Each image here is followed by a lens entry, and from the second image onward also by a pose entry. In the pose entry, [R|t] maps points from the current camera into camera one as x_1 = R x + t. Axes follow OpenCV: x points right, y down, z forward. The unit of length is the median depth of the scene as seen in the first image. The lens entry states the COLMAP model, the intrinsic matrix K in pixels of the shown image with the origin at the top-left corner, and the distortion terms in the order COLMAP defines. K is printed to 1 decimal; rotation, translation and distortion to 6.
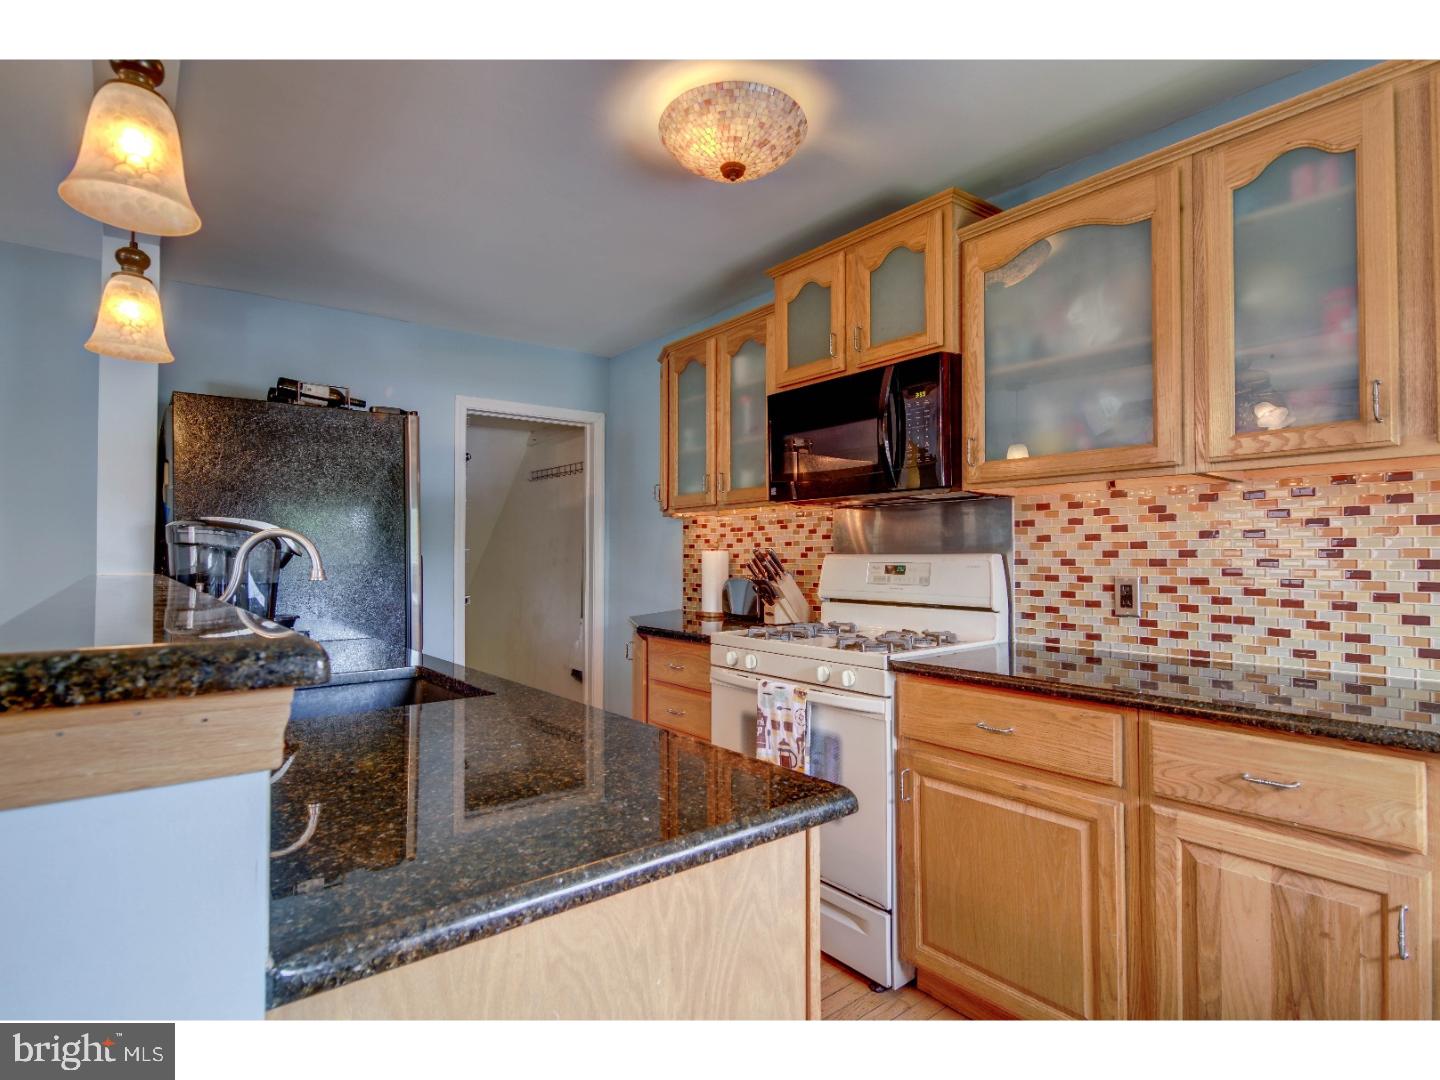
lens RADIAL K [[727.7, 0, 718.5], [0, 727.7, 547.4], [0, 0, 1]] dist [0.013301, -0.010572]
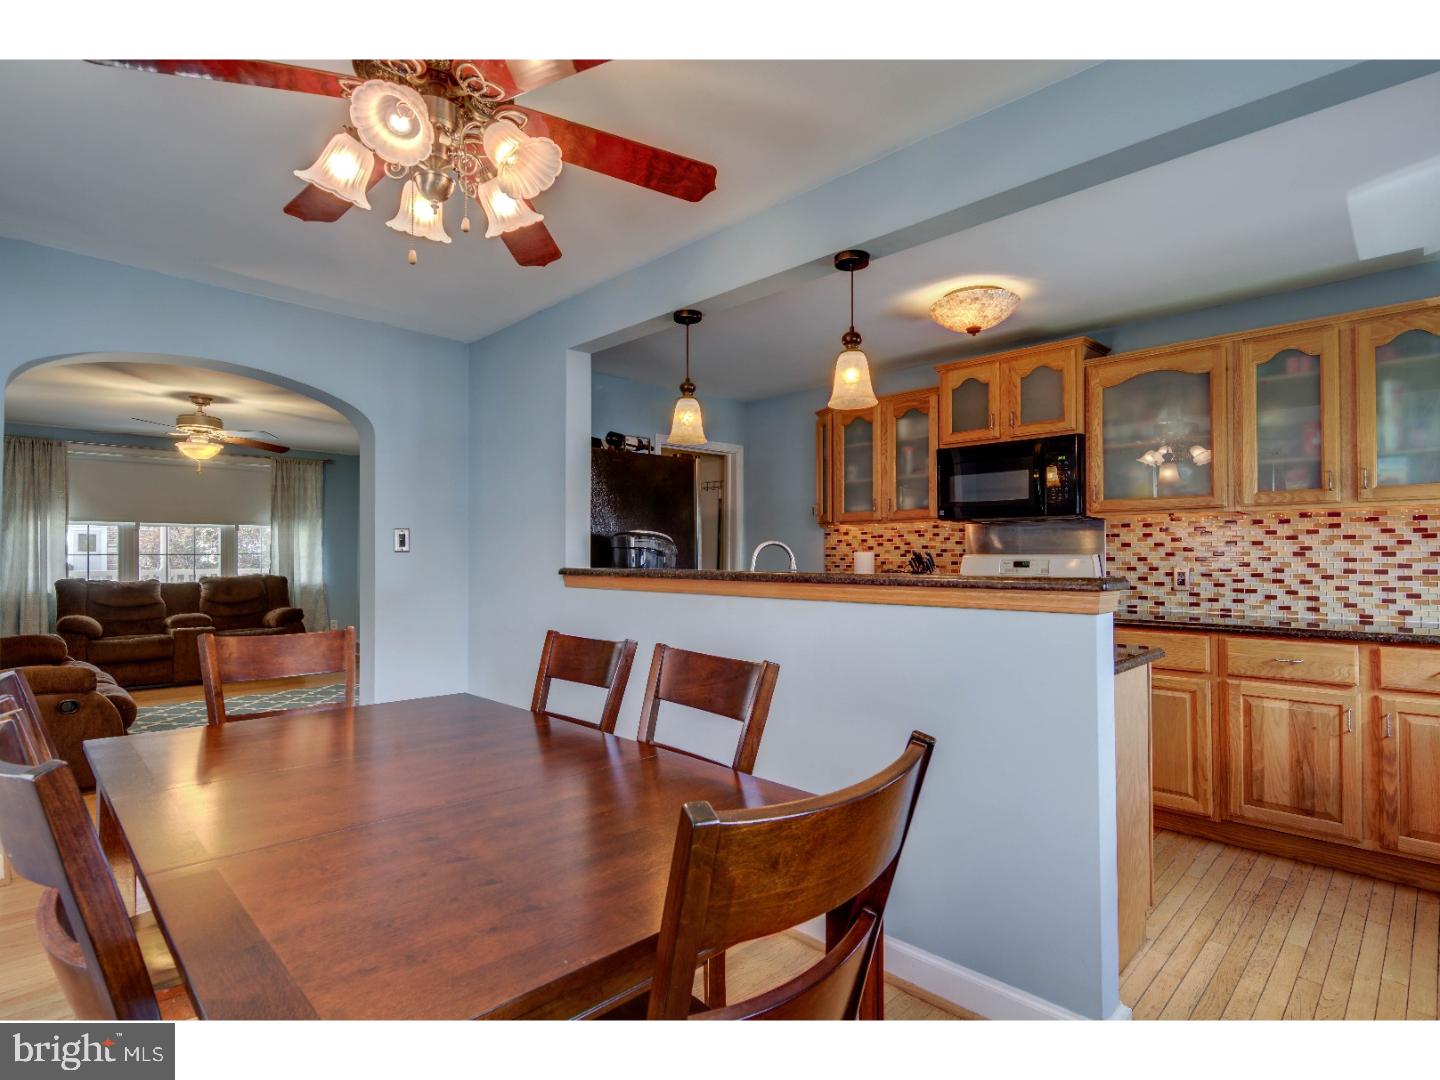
lens RADIAL K [[727.7, 0, 718.5], [0, 727.7, 547.4], [0, 0, 1]] dist [0.013301, -0.010572]
pose [[0.994051, 0.000901, 0.108908, -0.797747], [-0.000997, 0.999999, 0.000830, -0.008575], [-0.108907, -0.000934, 0.994051, -0.662469]]
